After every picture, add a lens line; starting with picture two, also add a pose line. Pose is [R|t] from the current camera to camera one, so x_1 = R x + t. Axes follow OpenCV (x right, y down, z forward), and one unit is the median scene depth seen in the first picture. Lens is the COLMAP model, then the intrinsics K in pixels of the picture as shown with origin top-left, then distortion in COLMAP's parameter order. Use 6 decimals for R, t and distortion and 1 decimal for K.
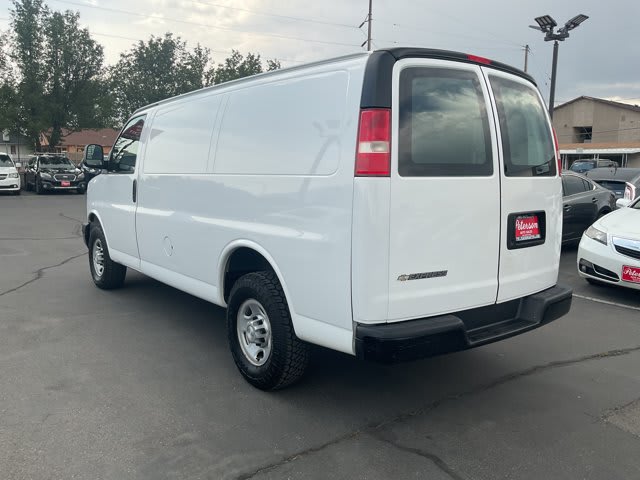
lens RADIAL K [[540.6, 0, 320.0], [0, 540.6, 240.0], [0, 0, 1]] dist [0.088127, -0.149464]
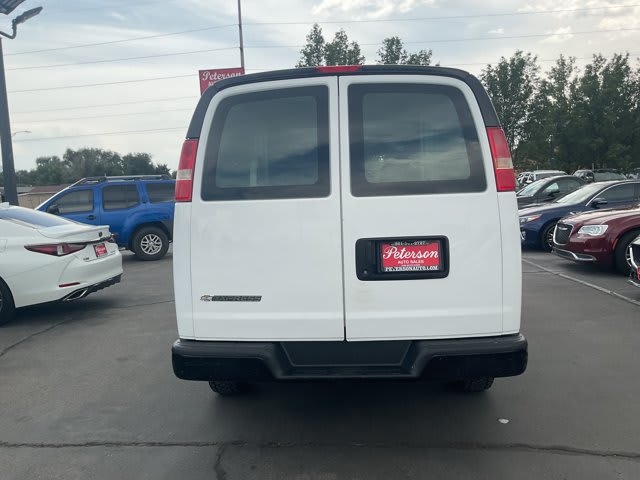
lens RADIAL K [[540.6, 0, 320.0], [0, 540.6, 240.0], [0, 0, 1]] dist [0.088127, -0.149464]
pose [[0.752049, 0.020298, -0.658795, 0.722251], [-0.044689, 0.998796, -0.020241, -0.021832], [0.657591, 0.044664, 0.752050, 0.257918]]
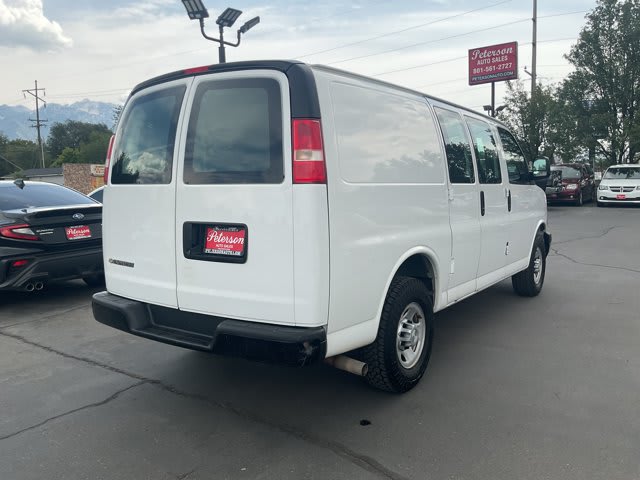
lens RADIAL K [[540.6, 0, 320.0], [0, 540.6, 240.0], [0, 0, 1]] dist [0.088127, -0.149464]
pose [[0.285282, 0.089203, -0.954283, 1.129226], [-0.112197, 0.991922, 0.059180, -0.083797], [0.951854, 0.090185, 0.292986, 0.787434]]
